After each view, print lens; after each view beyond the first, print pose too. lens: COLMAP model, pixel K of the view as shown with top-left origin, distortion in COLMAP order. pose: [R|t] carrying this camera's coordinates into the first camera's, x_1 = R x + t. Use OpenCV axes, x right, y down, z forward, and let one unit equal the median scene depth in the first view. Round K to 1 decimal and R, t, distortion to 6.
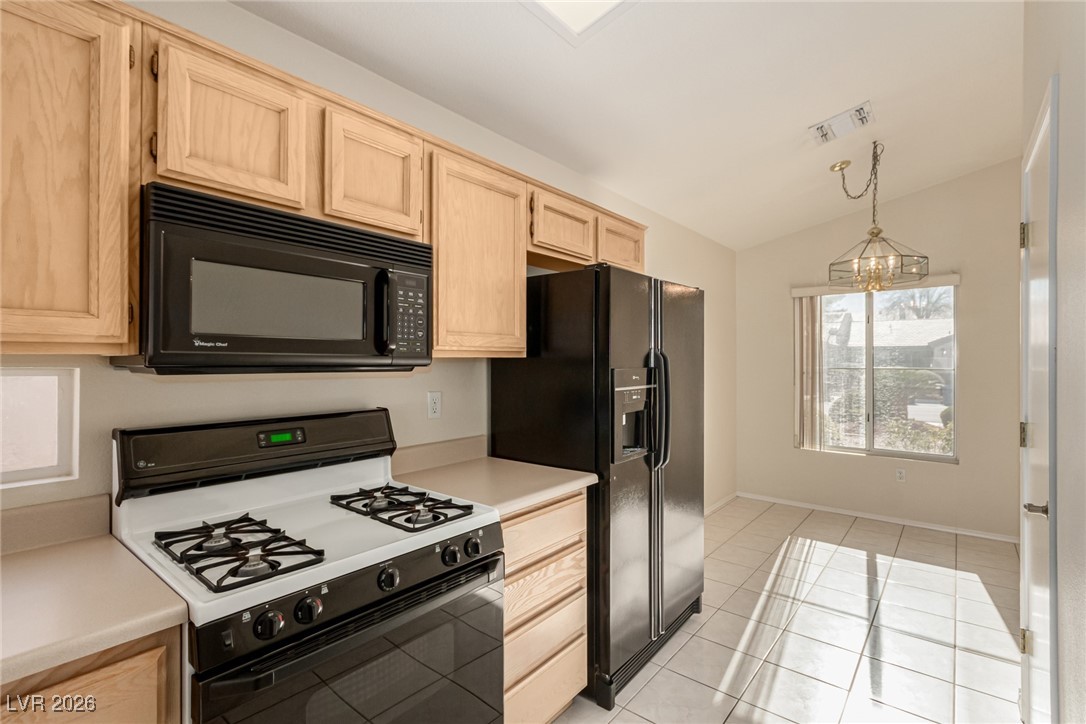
lens RADIAL K [[504.1, 0, 546.6], [0, 504.1, 358.5], [0, 0, 1]] dist [0.001069, 0.000684]
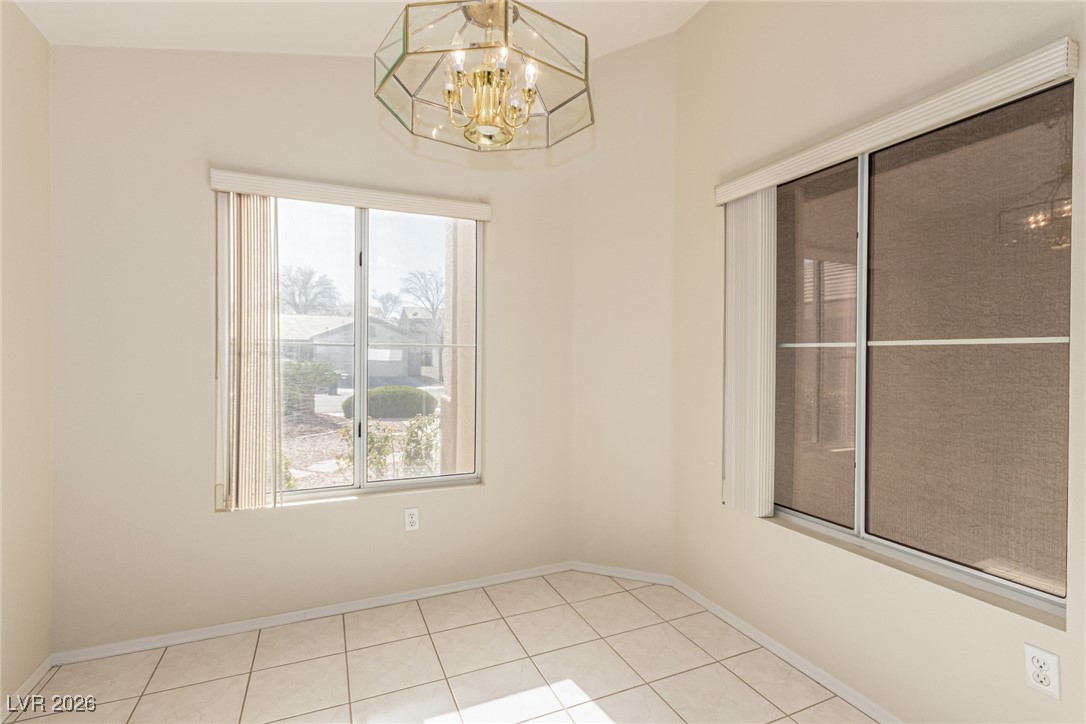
lens RADIAL K [[504.1, 0, 546.6], [0, 504.1, 358.5], [0, 0, 1]] dist [0.001069, 0.000684]
pose [[0.448032, 0.001542, 0.894016, 0.205582], [-0.012277, 0.999915, 0.004427, 0.030415], [-0.893933, -0.012959, 0.448013, 0.507274]]
